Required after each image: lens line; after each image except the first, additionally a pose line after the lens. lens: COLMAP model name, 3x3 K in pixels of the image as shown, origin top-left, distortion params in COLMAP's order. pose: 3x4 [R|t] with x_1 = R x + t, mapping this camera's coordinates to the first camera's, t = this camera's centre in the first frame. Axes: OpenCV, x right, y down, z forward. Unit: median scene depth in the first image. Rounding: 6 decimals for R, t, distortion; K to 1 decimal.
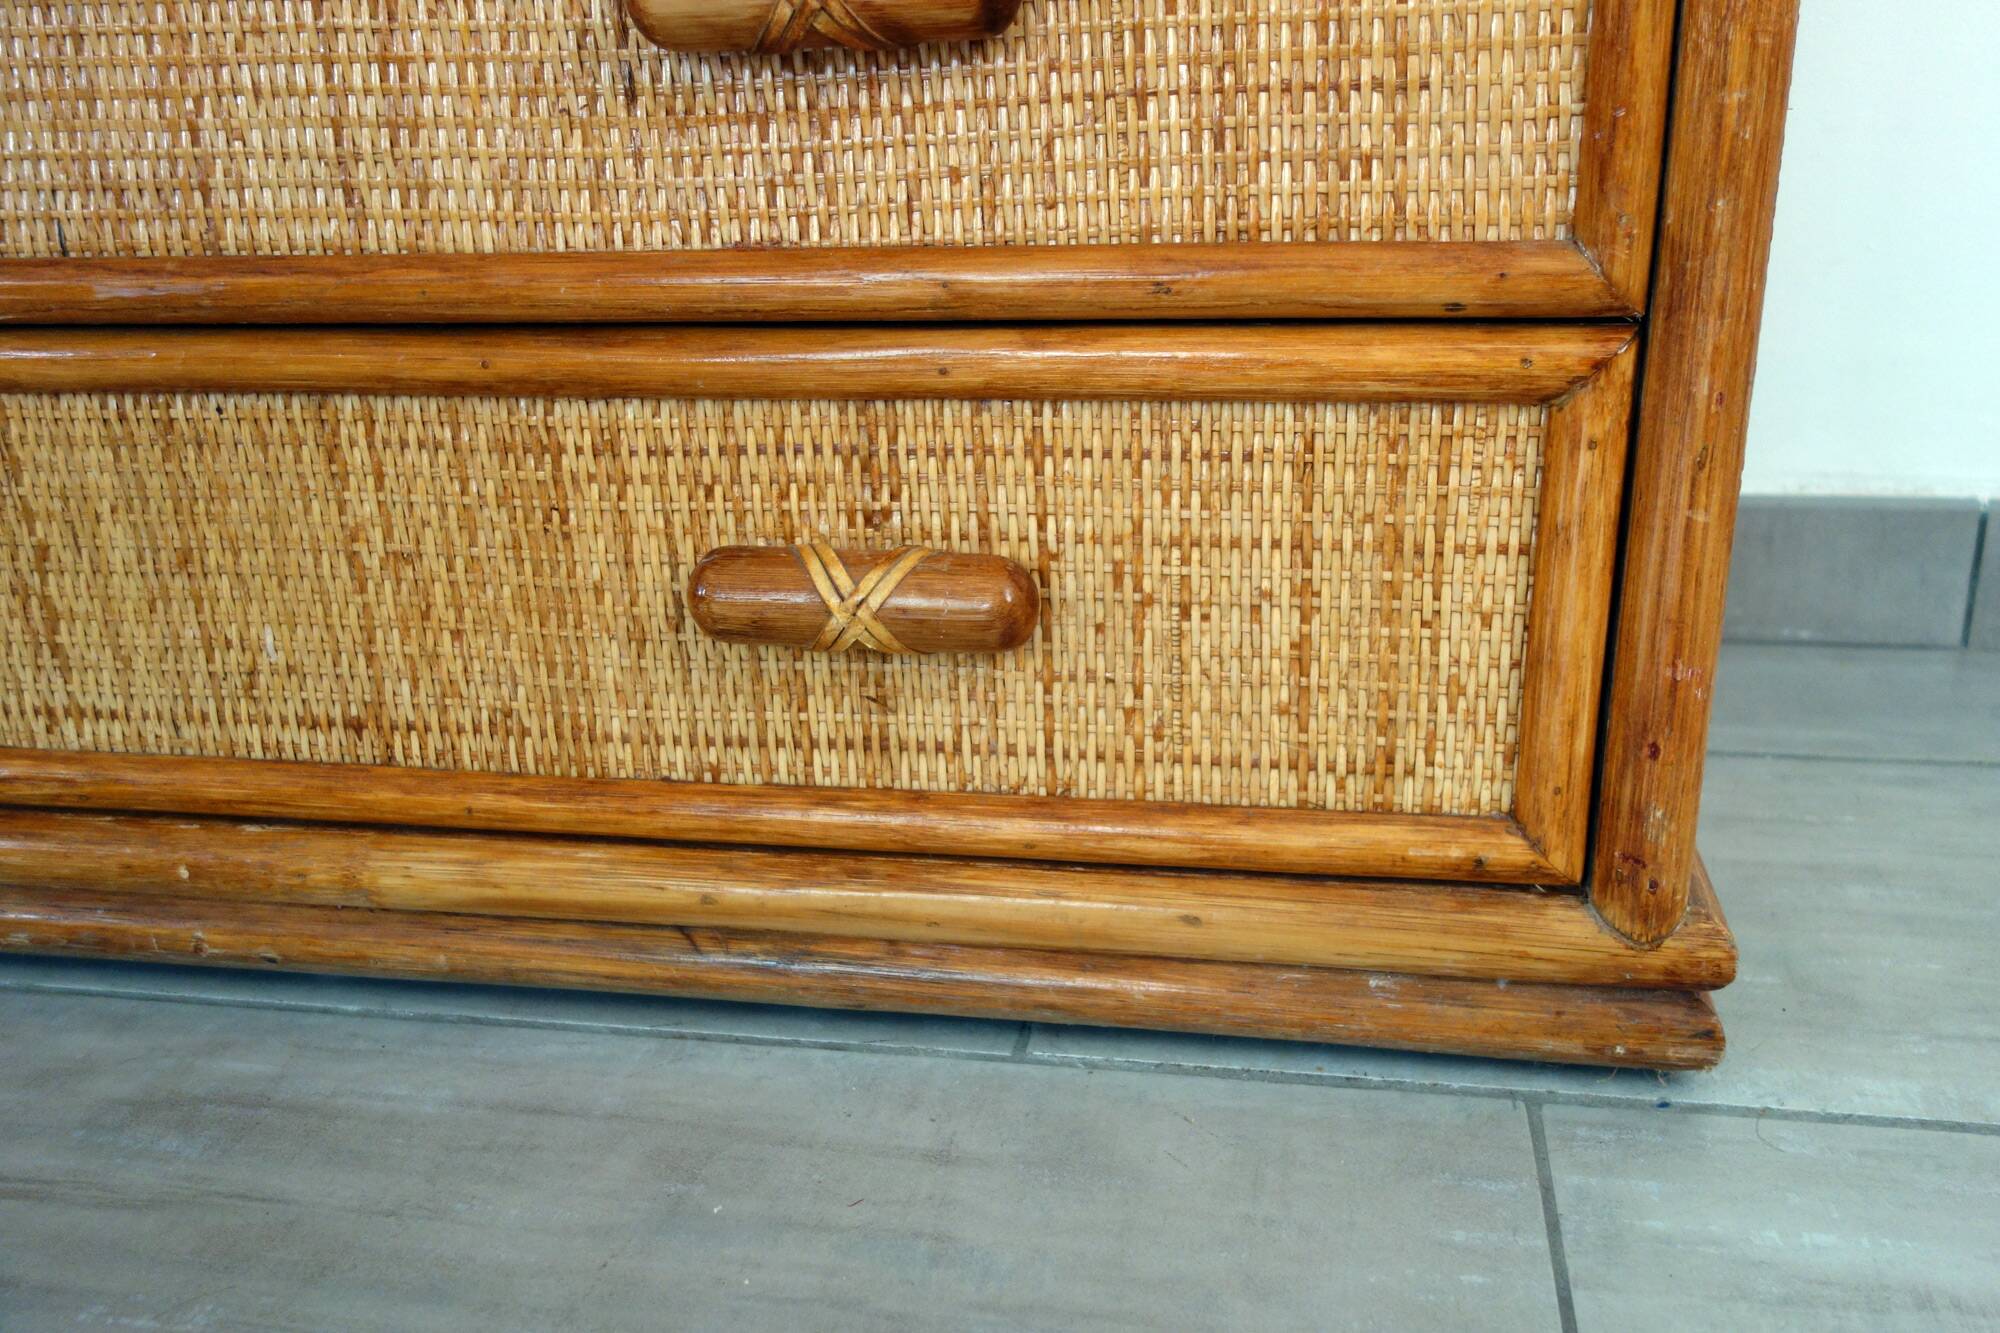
lens RADIAL K [[1681.7, 0, 1067.4], [0, 1681.7, 720.7], [0, 0, 1]] dist [0.010862, 0.005004]
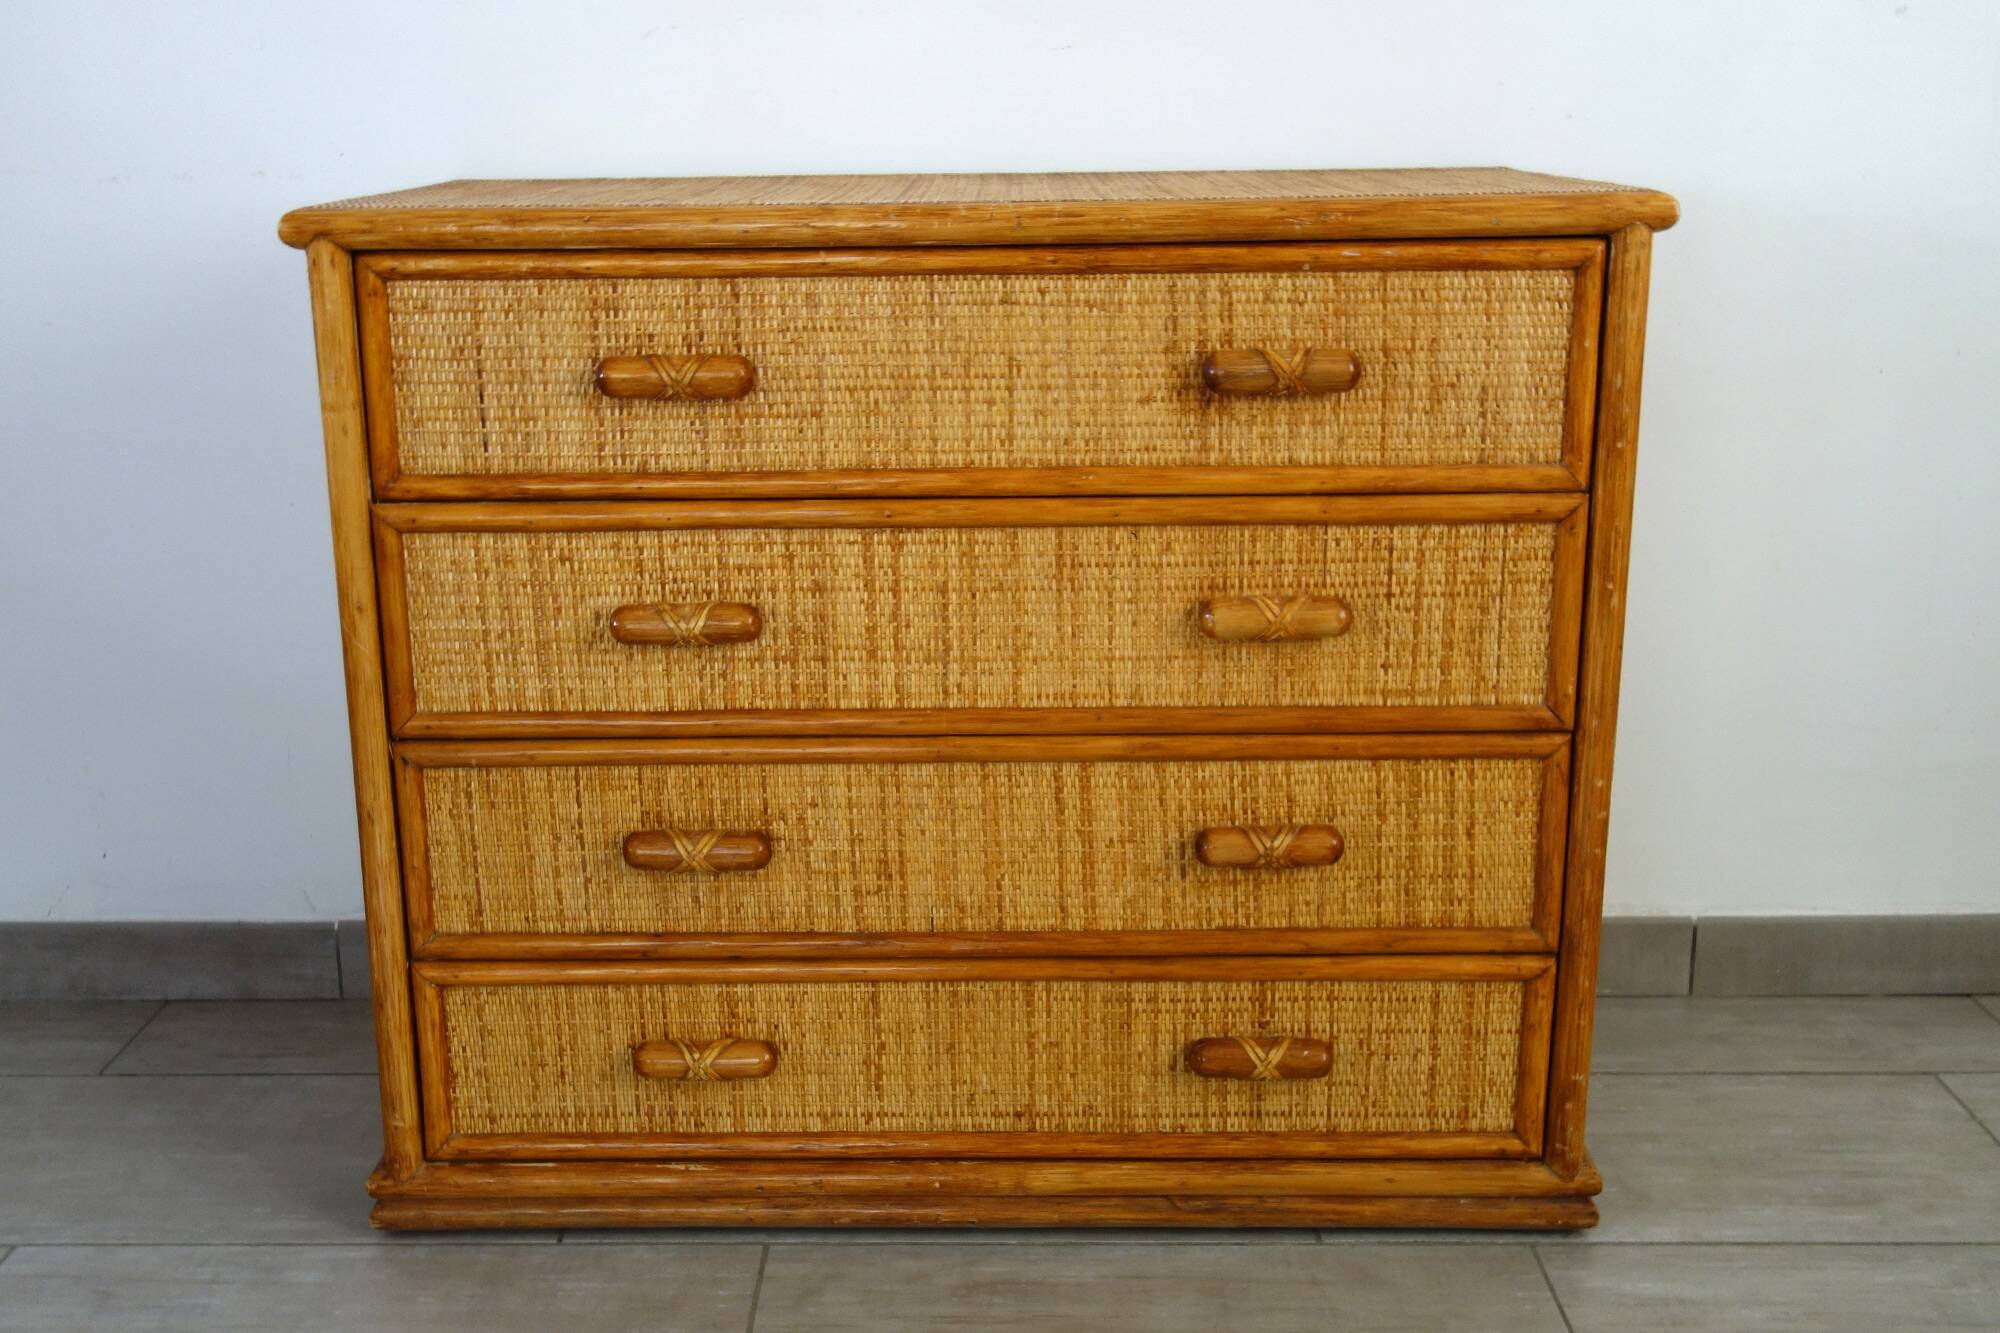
lens RADIAL K [[2200.3, 0, 985.8], [0, 2200.3, 693.8], [0, 0, 1]] dist [0.027975, 0.000000]
pose [[0.987486, -0.028106, 0.155179, -1.008307], [0.040846, 0.995995, -0.079529, -0.363859], [-0.152323, 0.084872, 0.984680, -2.182525]]
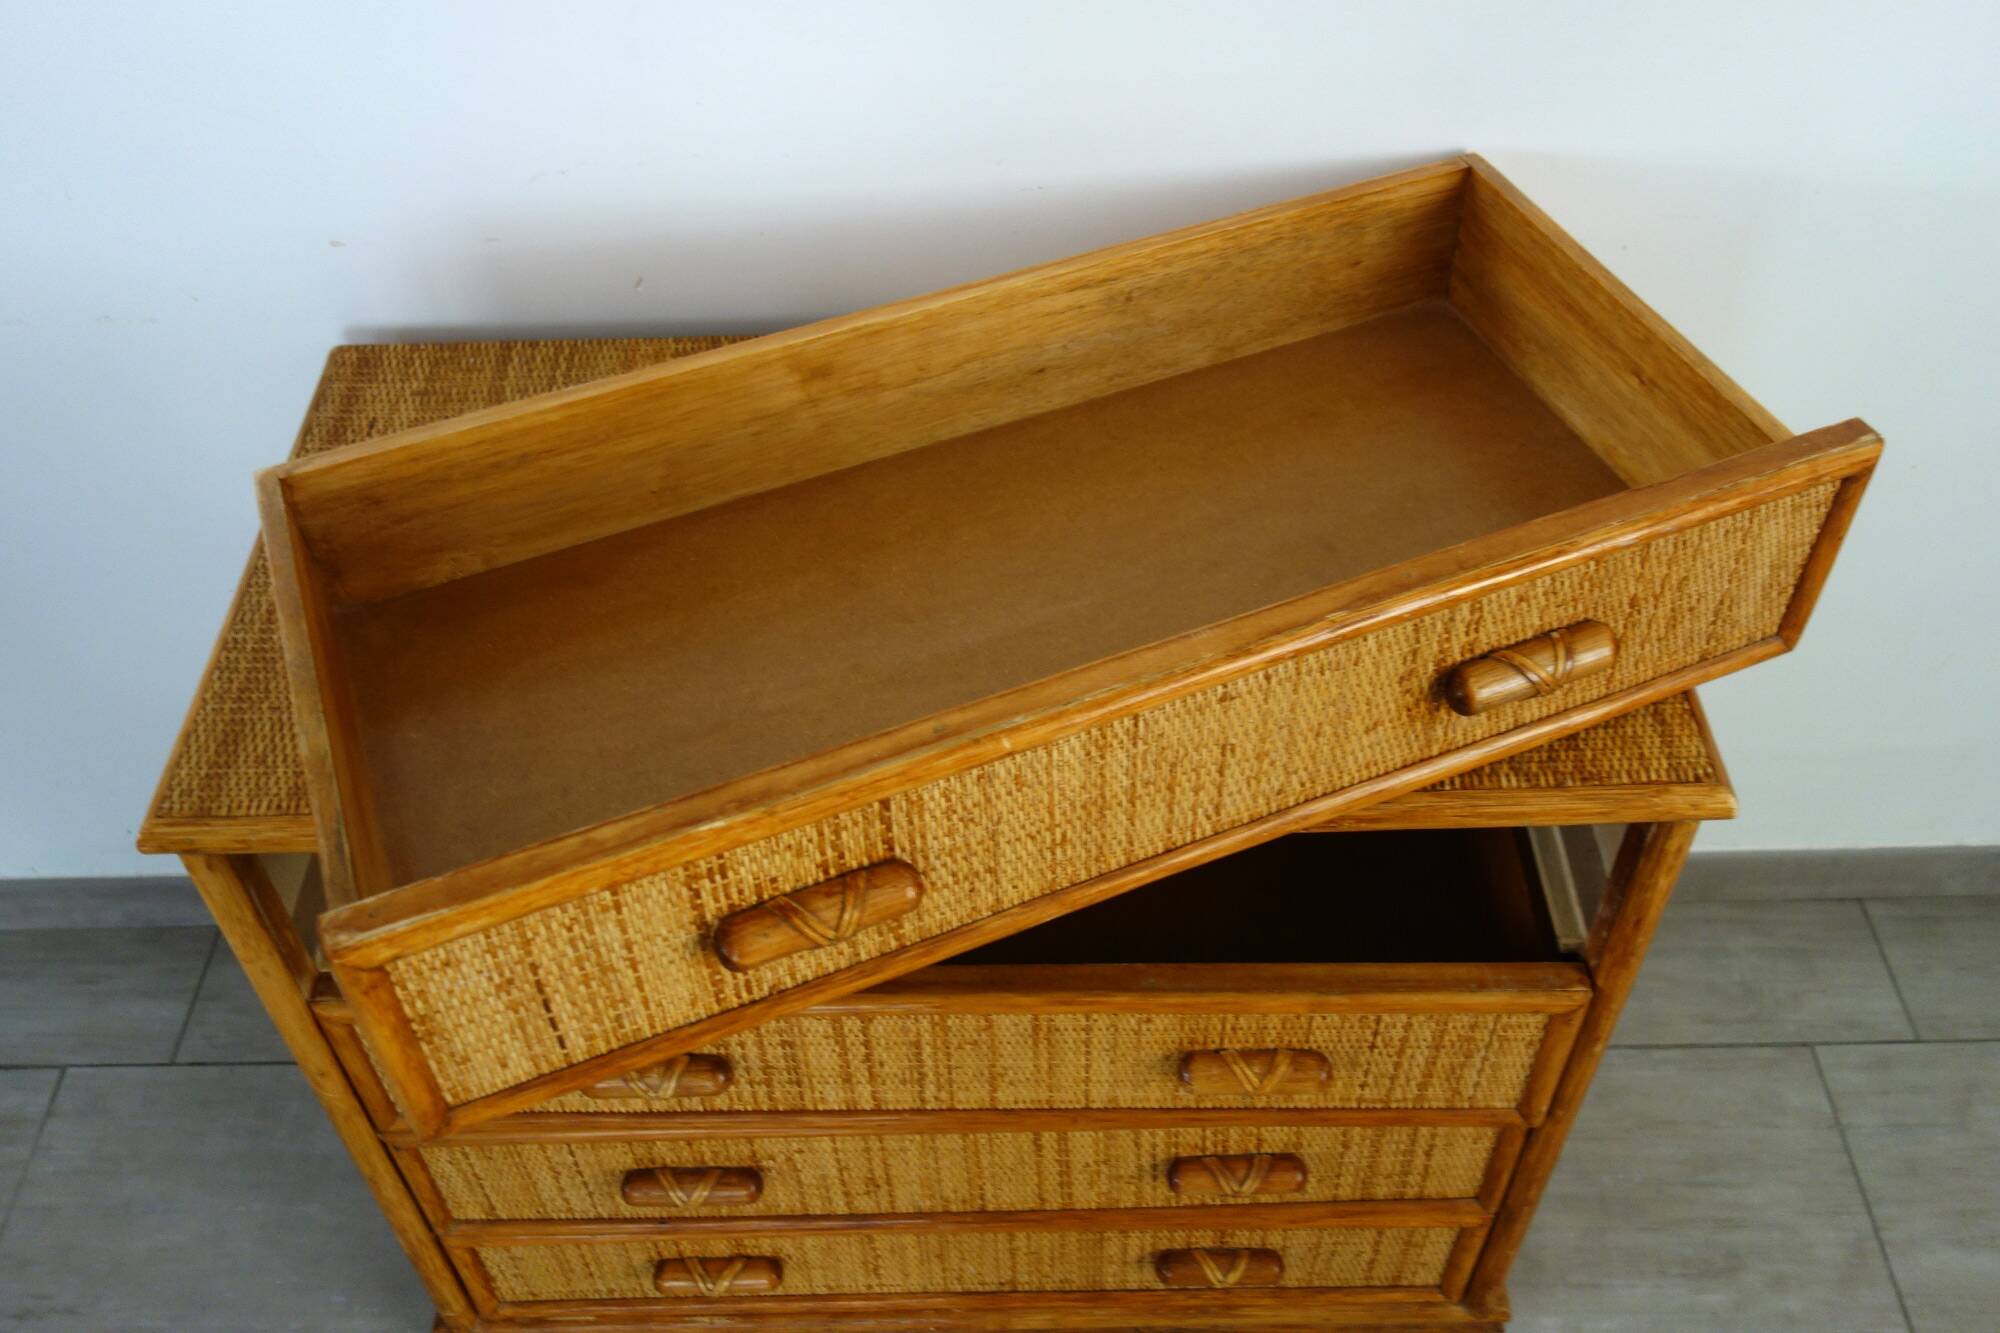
lens RADIAL K [[1813.0, 0, 1029.1], [0, 1813.0, 565.2], [0, 0, 1]] dist [-0.014069, 0.000000]
pose [[0.983512, -0.119876, 0.135402, -0.690019], [0.048663, 0.896543, 0.440276, -2.416651], [-0.174172, -0.426427, 0.887594, -1.088798]]
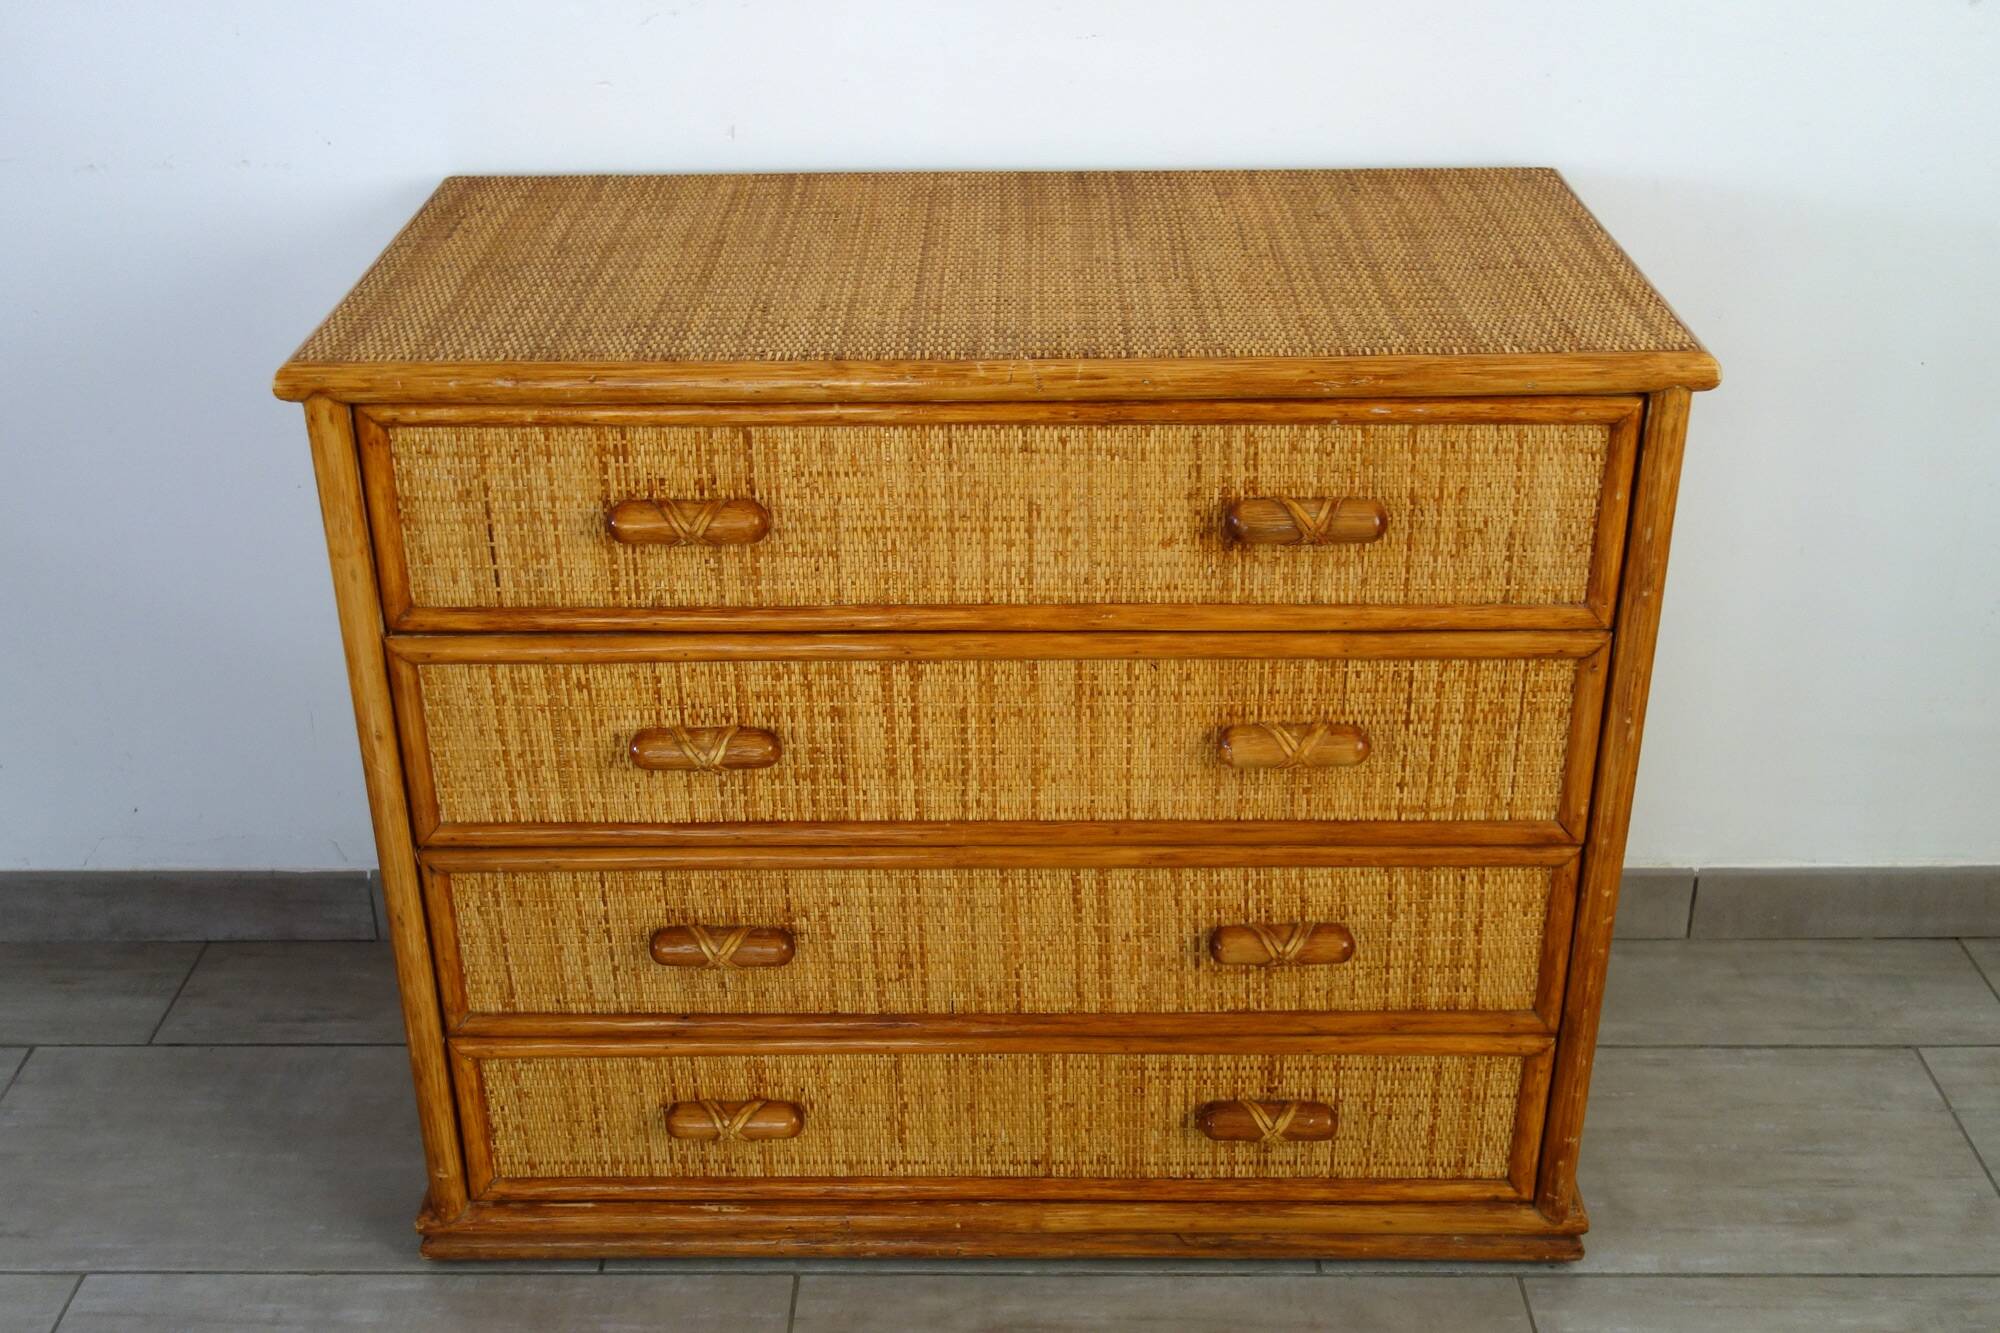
lens RADIAL K [[2200.3, 0, 1019.1], [0, 2200.3, 632.7], [0, 0, 1]] dist [0.027975, 0.000000]
pose [[0.986713, -0.057952, 0.151785, -0.967328], [0.038689, 0.991158, 0.126924, -1.256760], [-0.157798, -0.119365, 0.980230, -2.169769]]
